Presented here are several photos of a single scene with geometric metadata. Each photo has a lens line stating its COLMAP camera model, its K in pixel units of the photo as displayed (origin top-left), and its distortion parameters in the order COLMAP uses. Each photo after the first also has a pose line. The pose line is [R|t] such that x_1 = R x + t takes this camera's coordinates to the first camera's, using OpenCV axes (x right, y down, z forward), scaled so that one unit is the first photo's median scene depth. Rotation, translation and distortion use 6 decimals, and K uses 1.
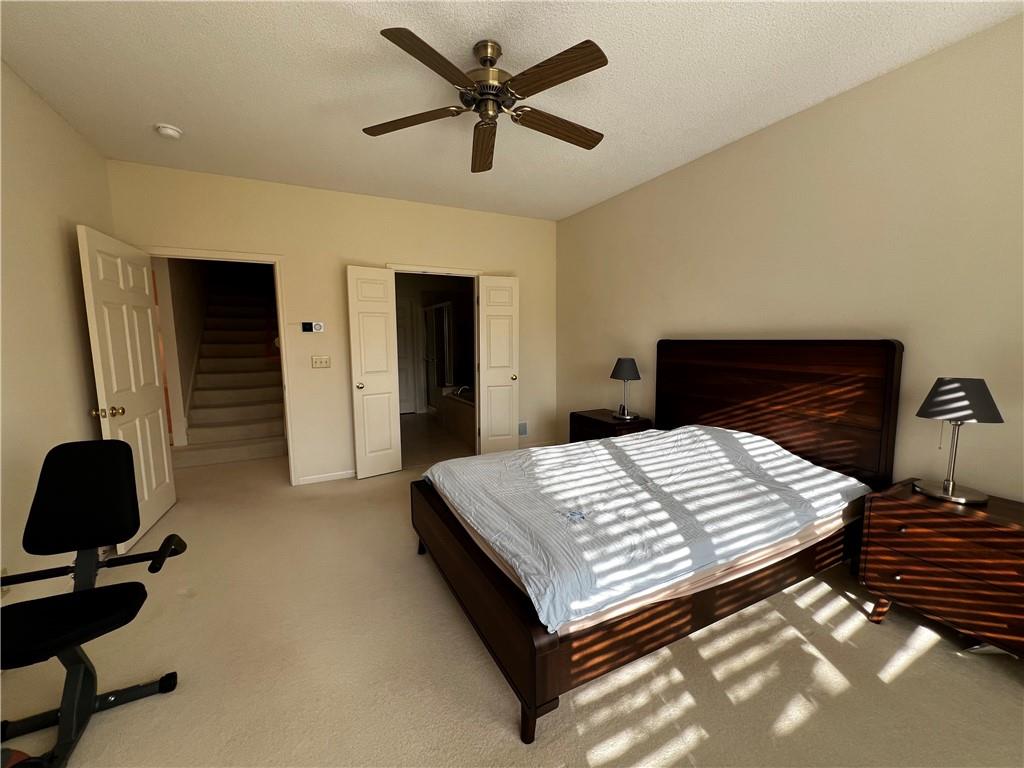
lens RADIAL K [[412.6, 0, 512.0], [0, 412.6, 384.0], [0, 0, 1]] dist [-0.000107, -0.000004]
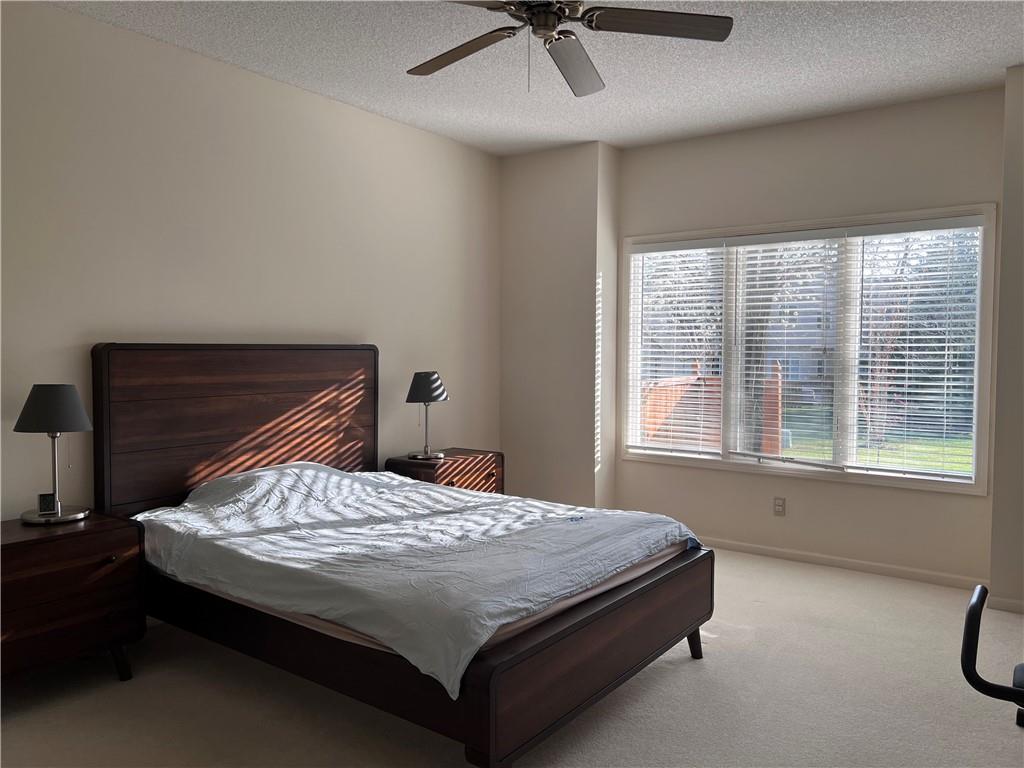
lens RADIAL K [[769.0, 0, 519.0], [0, 769.0, 381.7], [0, 0, 1]] dist [0.071584, -0.081890]
pose [[-0.440337, -0.027486, 0.897412, -0.955683], [0.099679, 0.991856, 0.079288, -0.107899], [-0.892282, 0.124367, -0.434011, 1.273376]]
